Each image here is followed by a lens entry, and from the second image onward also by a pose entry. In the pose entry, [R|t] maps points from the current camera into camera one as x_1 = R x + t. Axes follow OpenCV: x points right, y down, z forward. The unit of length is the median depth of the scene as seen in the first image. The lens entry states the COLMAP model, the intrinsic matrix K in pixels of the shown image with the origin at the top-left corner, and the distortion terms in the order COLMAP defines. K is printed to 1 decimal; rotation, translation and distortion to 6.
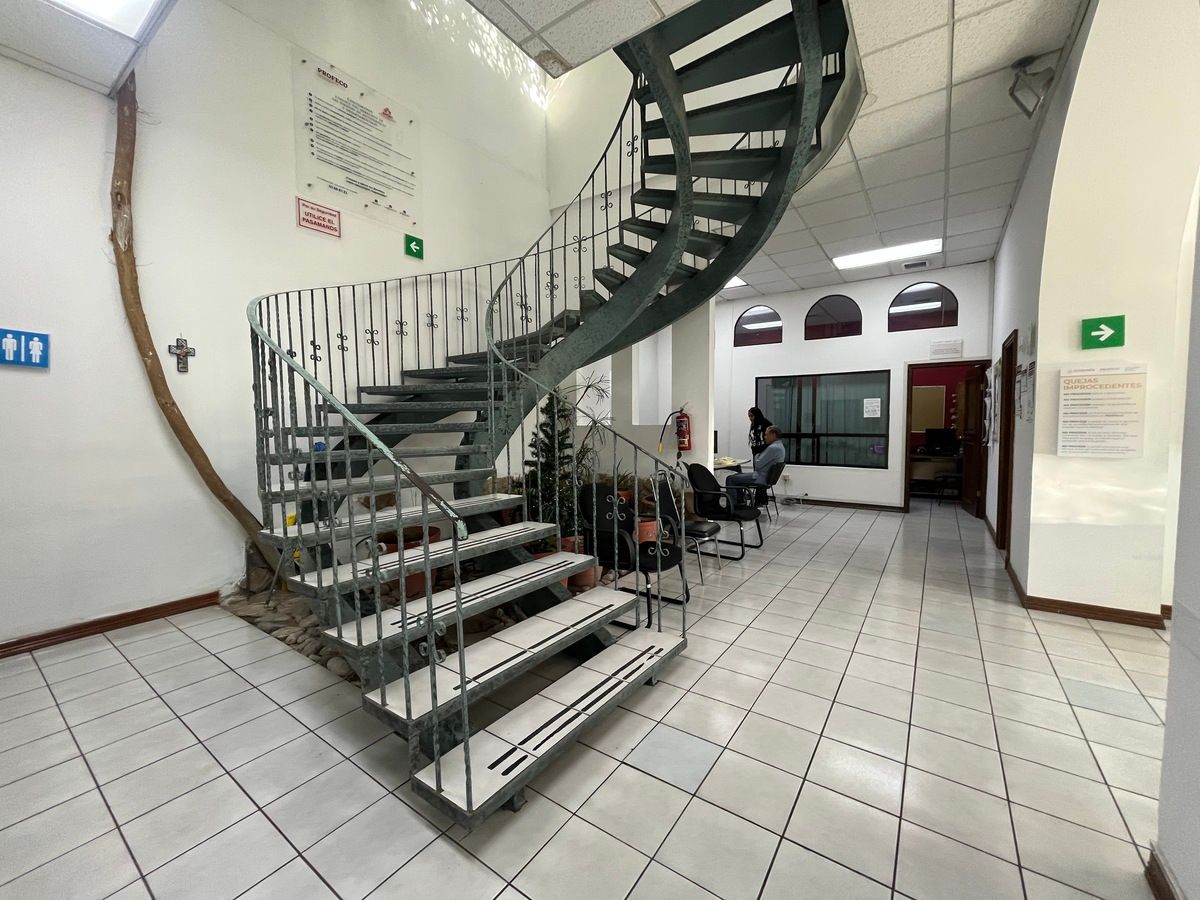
lens RADIAL K [[485.7, 0, 602.2], [0, 485.7, 444.8], [0, 0, 1]] dist [-0.000062, -0.000049]
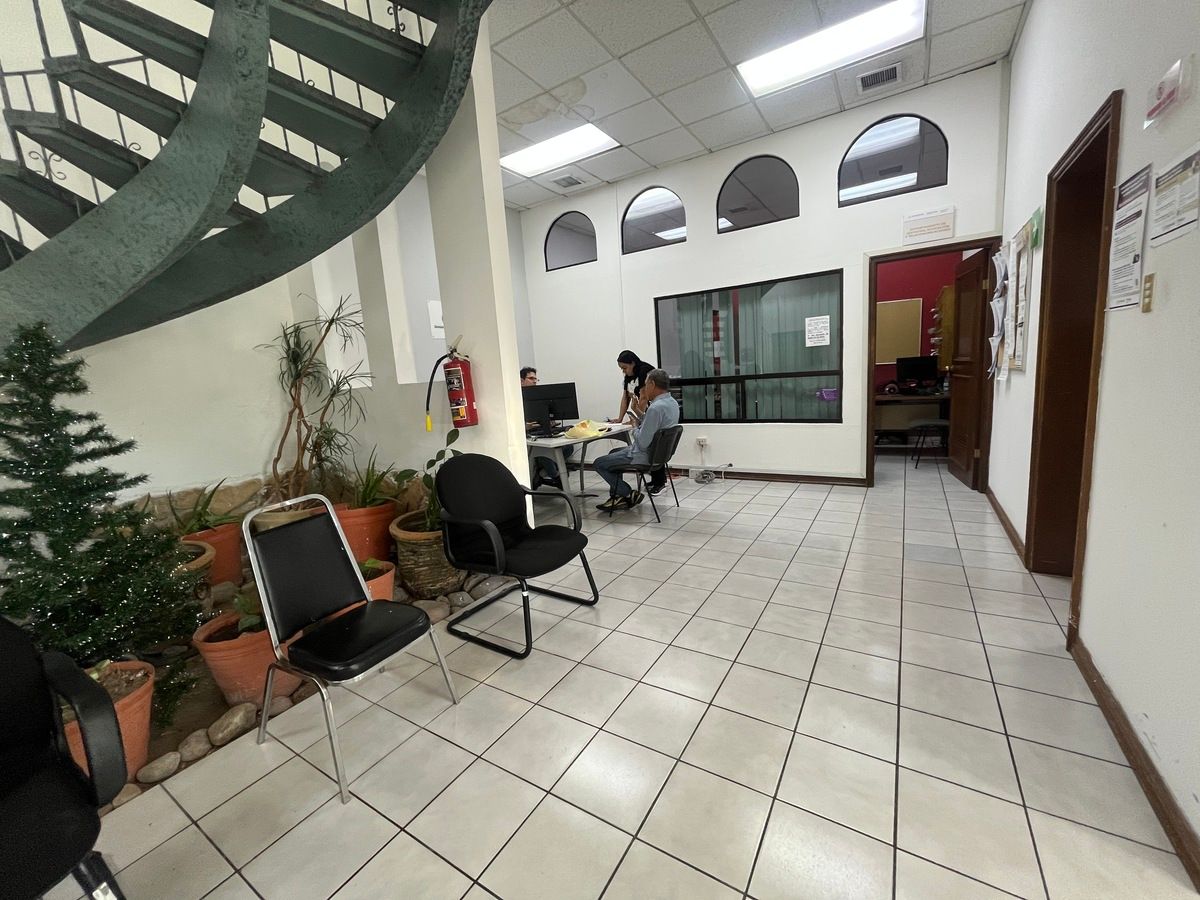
lens RADIAL K [[480.9, 0, 602.1], [0, 480.9, 445.1], [0, 0, 1]] dist [0.000984, -0.000087]
pose [[0.996766, -0.071243, 0.037183, 0.229463], [0.067099, 0.992436, 0.102806, -0.009723], [-0.044226, -0.099978, 0.994006, 0.349365]]
